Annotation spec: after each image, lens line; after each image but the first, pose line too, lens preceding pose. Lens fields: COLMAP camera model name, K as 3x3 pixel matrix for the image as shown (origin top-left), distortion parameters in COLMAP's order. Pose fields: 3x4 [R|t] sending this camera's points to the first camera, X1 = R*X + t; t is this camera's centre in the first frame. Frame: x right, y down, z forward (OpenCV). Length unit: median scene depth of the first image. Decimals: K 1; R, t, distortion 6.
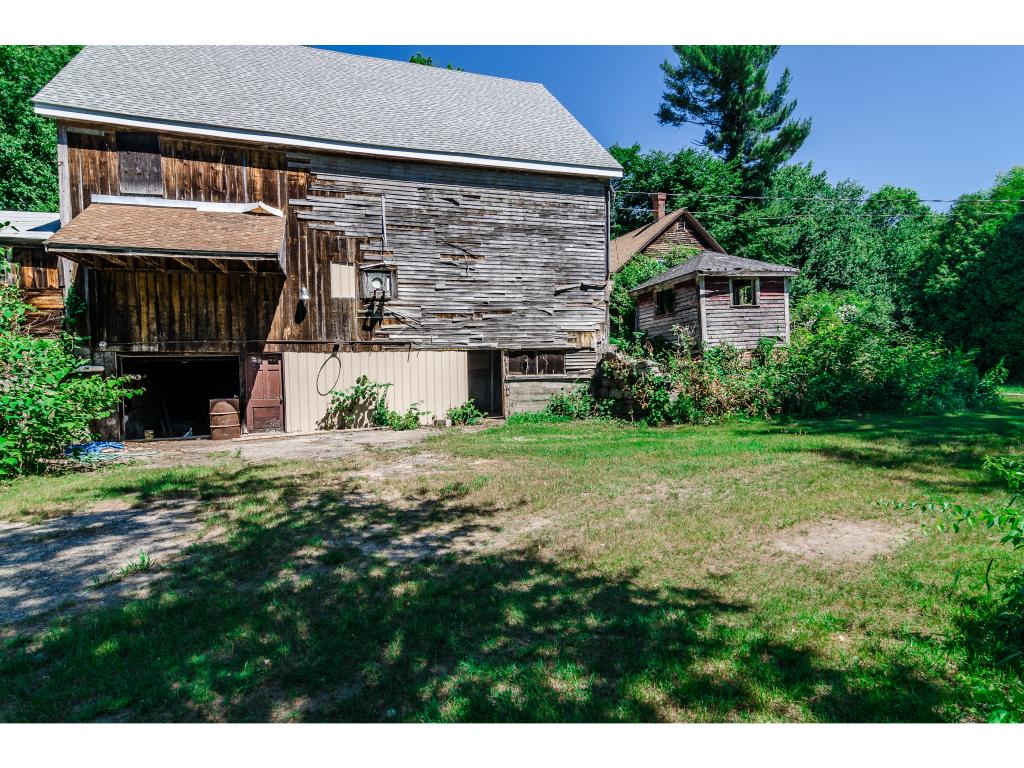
lens RADIAL K [[563.2, 0, 515.7], [0, 563.2, 389.5], [0, 0, 1]] dist [0.000646, 0.000439]
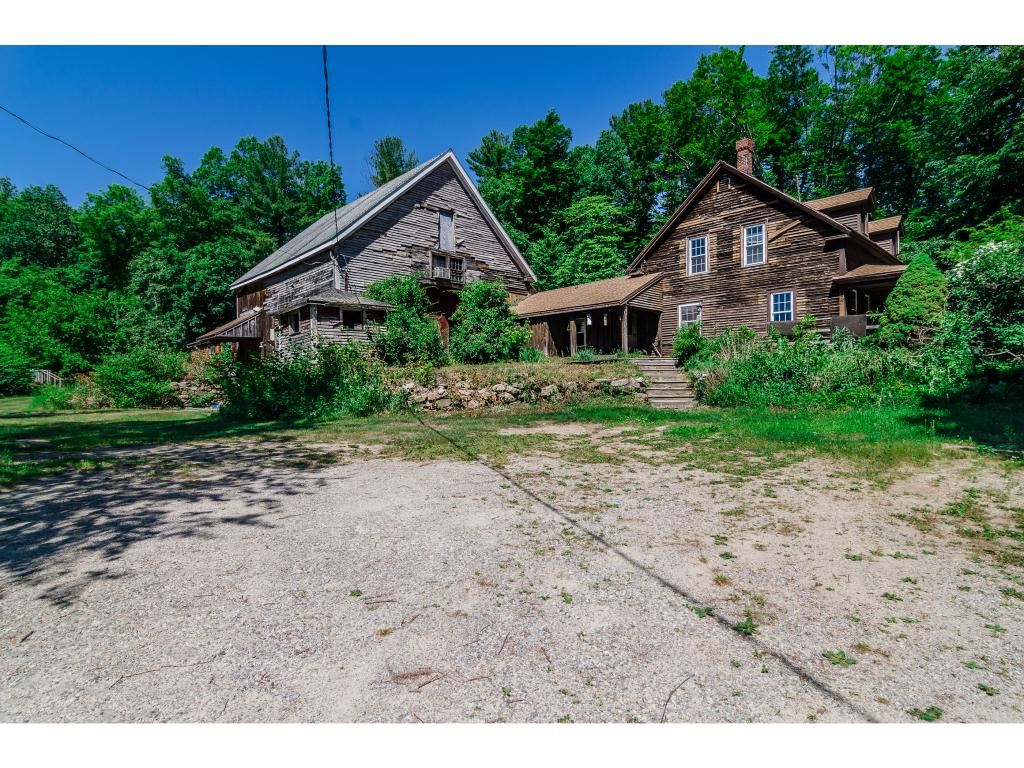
lens RADIAL K [[563.2, 0, 515.7], [0, 563.2, 389.5], [0, 0, 1]] dist [0.000646, 0.000439]
pose [[0.377935, 0.023664, -0.925530, 1.869147], [-0.030580, 0.999447, 0.013067, -0.052259], [0.925327, 0.023364, 0.378450, 1.010188]]
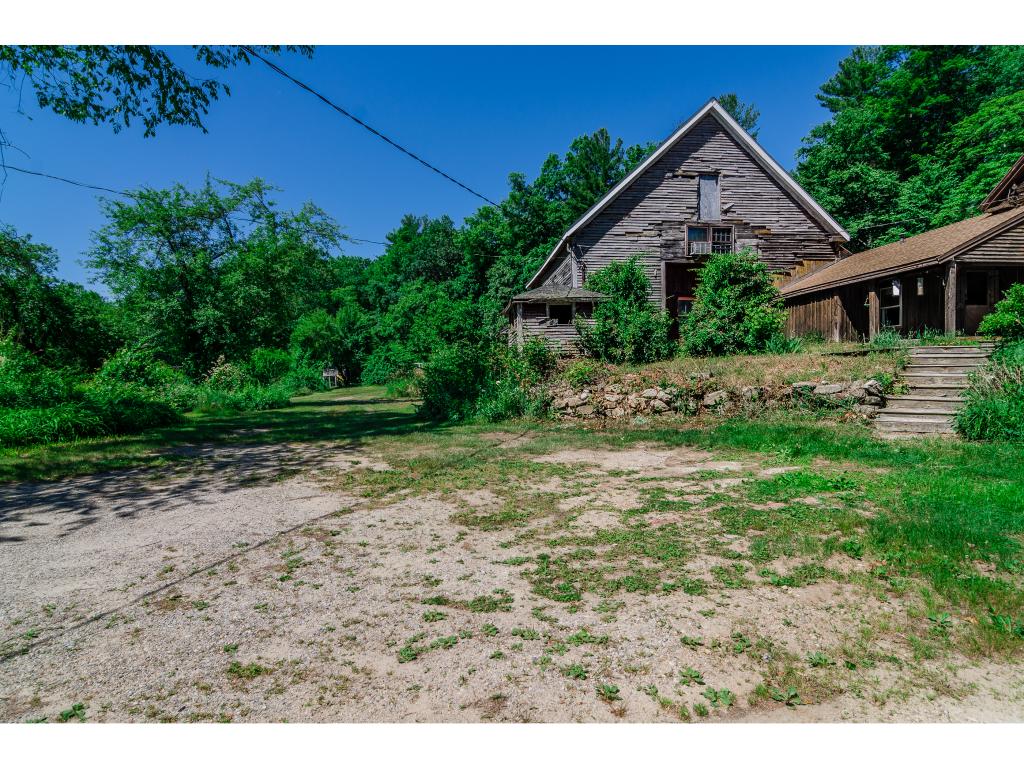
lens RADIAL K [[572.3, 0, 491.6], [0, 572.3, 393.4], [0, 0, 1]] dist [0.002869, 0.000831]
pose [[-0.280291, 0.056081, -0.958276, 1.783218], [-0.014134, 0.997943, 0.062536, -0.088779], [0.959811, 0.031072, -0.278921, 1.367404]]
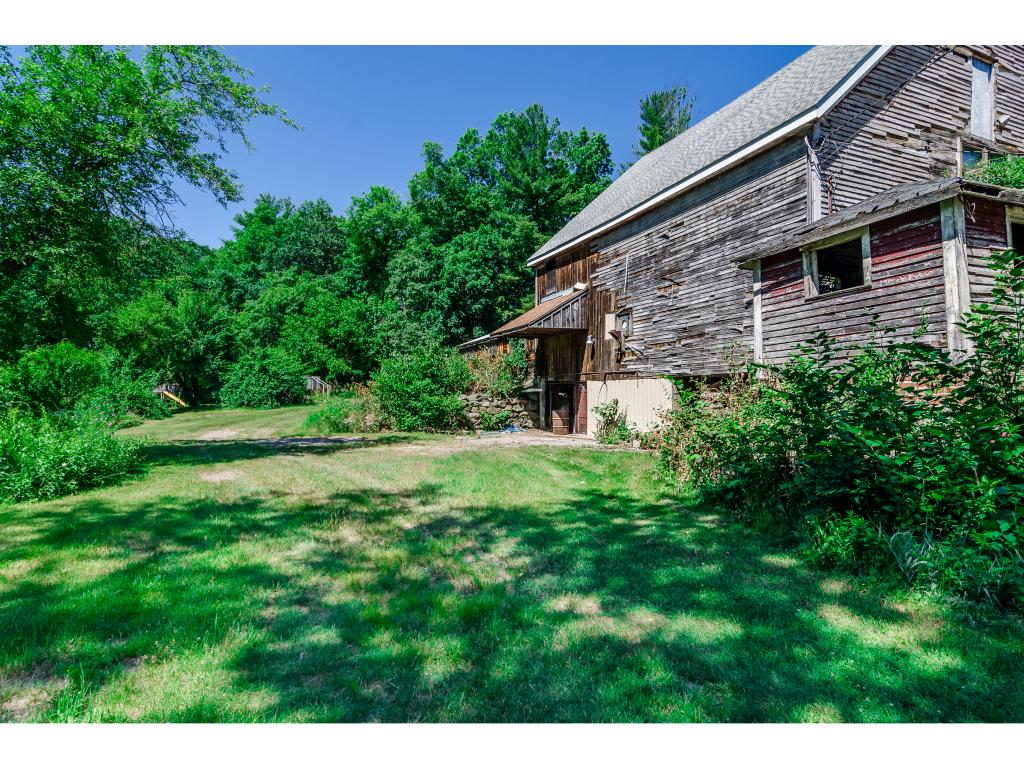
lens RADIAL K [[563.2, 0, 515.7], [0, 563.2, 389.5], [0, 0, 1]] dist [0.000646, 0.000439]
pose [[0.037579, 0.019247, -0.999108, 0.964997], [-0.030931, 0.999358, 0.018088, -0.059498], [0.998815, 0.030223, 0.038150, 0.706570]]
